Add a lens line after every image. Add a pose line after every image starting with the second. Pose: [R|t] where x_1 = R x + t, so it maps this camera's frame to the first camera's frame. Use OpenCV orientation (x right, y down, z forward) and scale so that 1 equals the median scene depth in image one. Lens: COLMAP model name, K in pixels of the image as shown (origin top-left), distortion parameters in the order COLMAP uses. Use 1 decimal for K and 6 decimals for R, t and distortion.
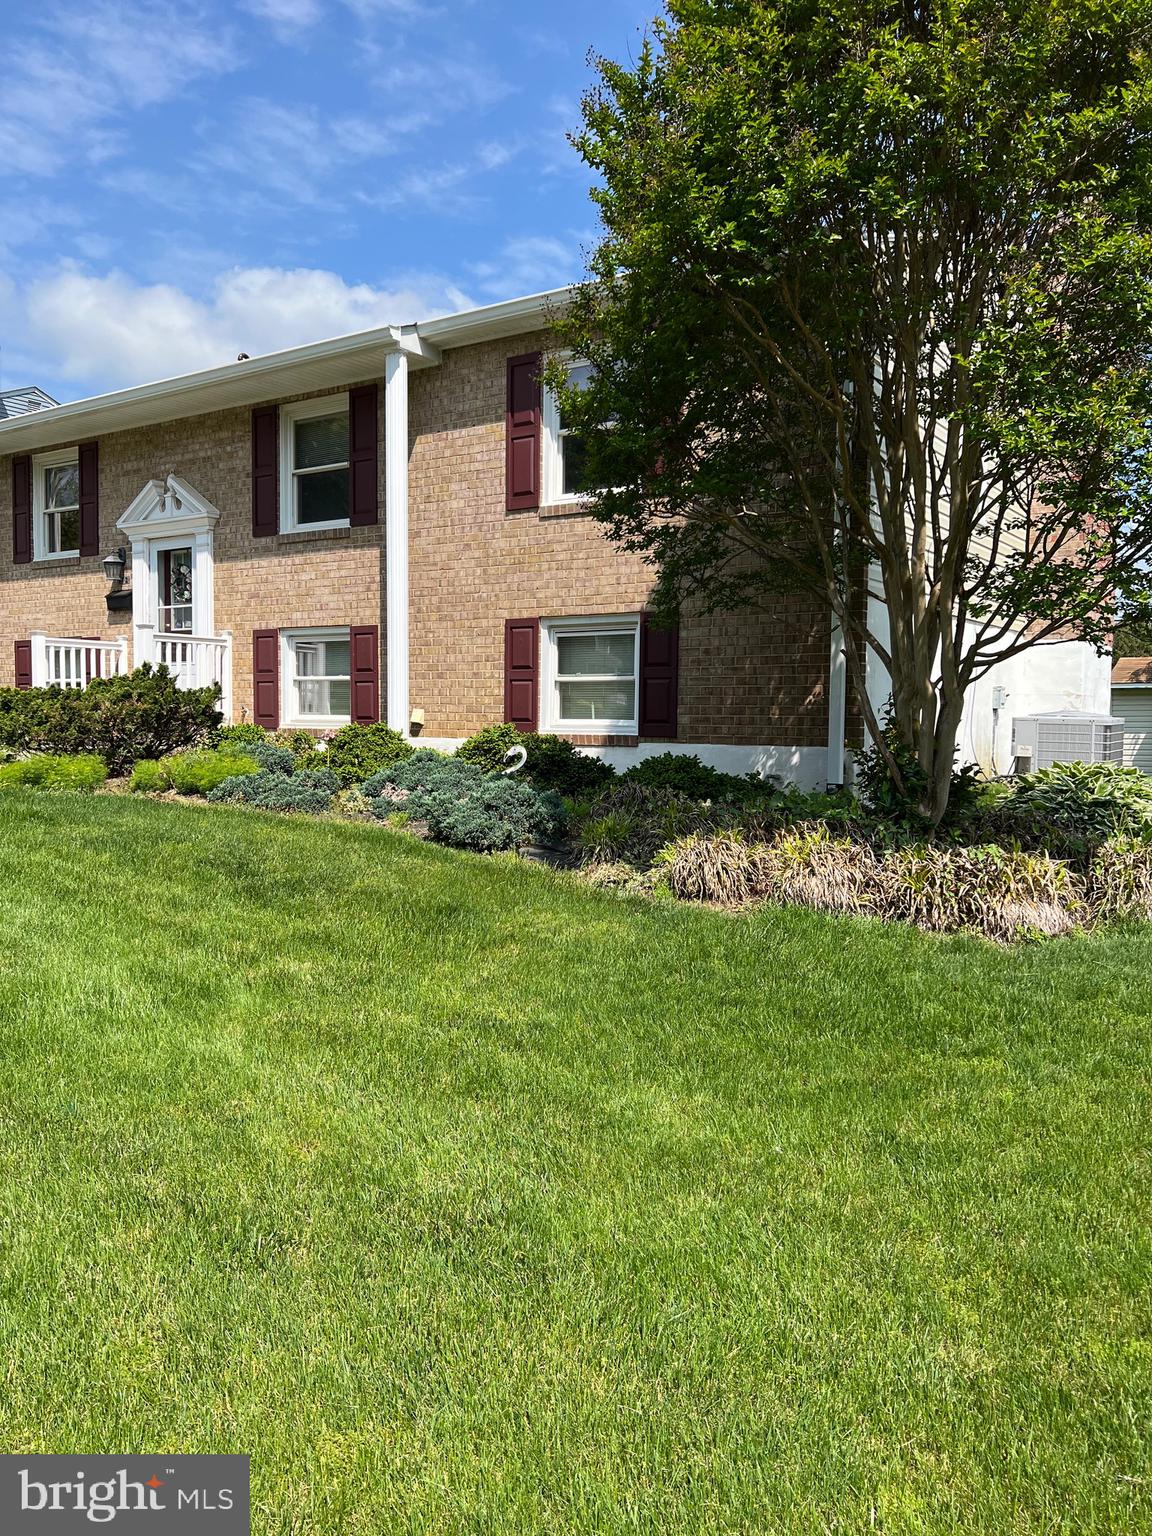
lens RADIAL K [[1152.7, 0, 580.9], [0, 1152.7, 770.6], [0, 0, 1]] dist [0.048401, -0.075228]
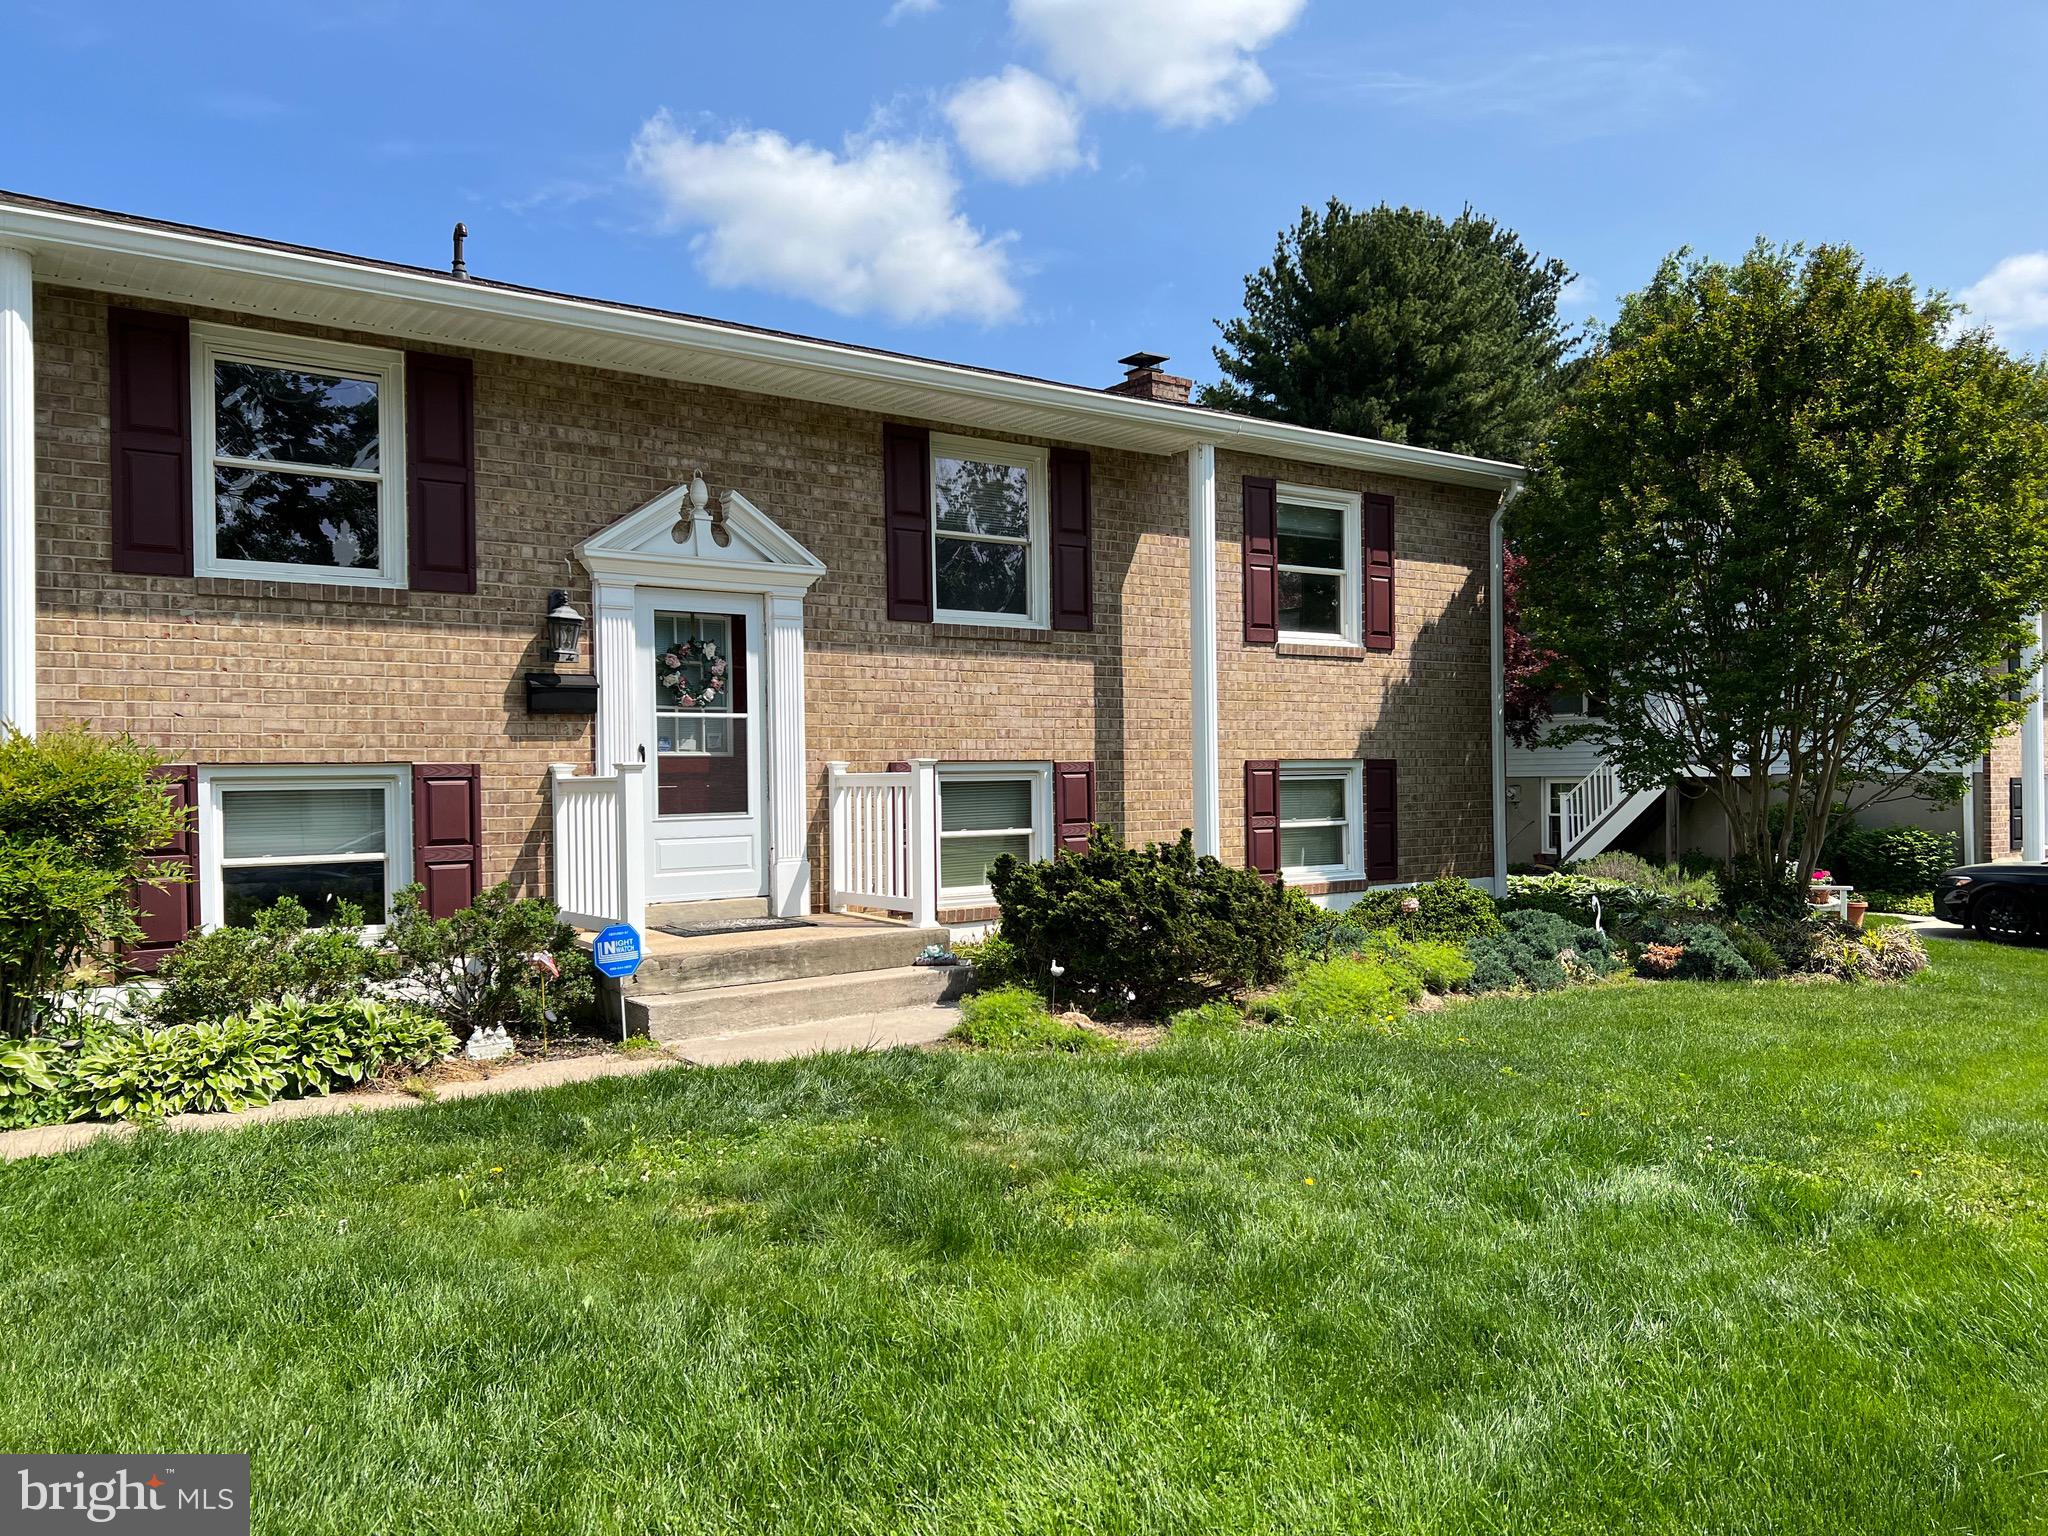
lens RADIAL K [[1536.9, 0, 1020.0], [0, 1536.9, 776.1], [0, 0, 1]] dist [0.048401, -0.075228]
pose [[0.336801, -0.020403, 0.941355, -1.117392], [0.057674, 0.998335, 0.001003, -0.116843], [-0.939808, 0.053954, 0.337417, 0.681379]]
